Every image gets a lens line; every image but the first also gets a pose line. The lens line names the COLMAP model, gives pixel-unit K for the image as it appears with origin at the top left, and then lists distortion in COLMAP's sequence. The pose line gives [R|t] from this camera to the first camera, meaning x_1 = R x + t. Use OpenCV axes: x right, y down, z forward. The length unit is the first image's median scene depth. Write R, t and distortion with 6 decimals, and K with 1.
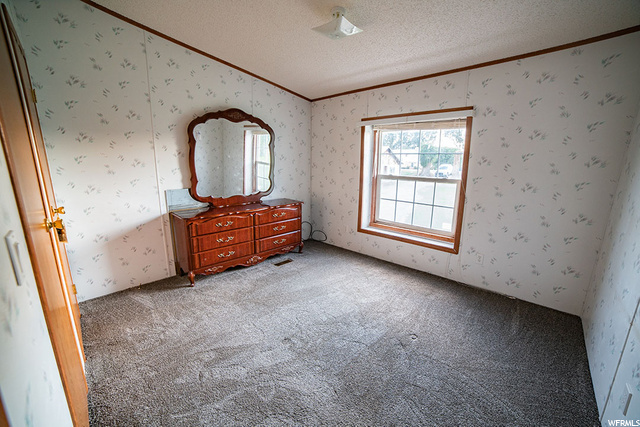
lens RADIAL K [[258.7, 0, 318.4], [0, 258.7, 217.7], [0, 0, 1]] dist [-0.110513, 0.035800]
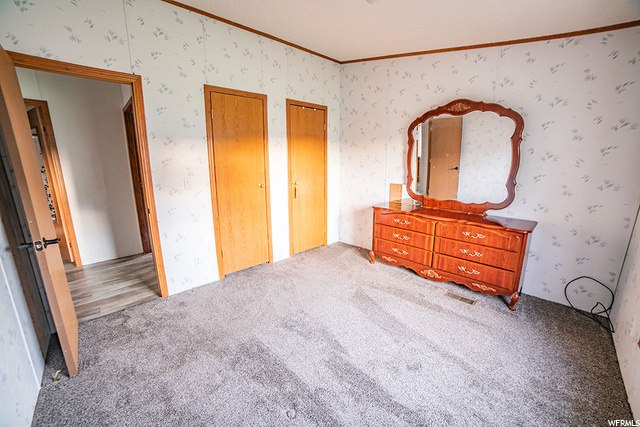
lens RADIAL K [[258.7, 0, 318.4], [0, 258.7, 217.7], [0, 0, 1]] dist [-0.110513, 0.035800]
pose [[-0.034644, 0.208243, -0.977463, 0.631745], [-0.207510, 0.955237, 0.210862, -0.135379], [0.977619, 0.210138, 0.010120, 0.649281]]
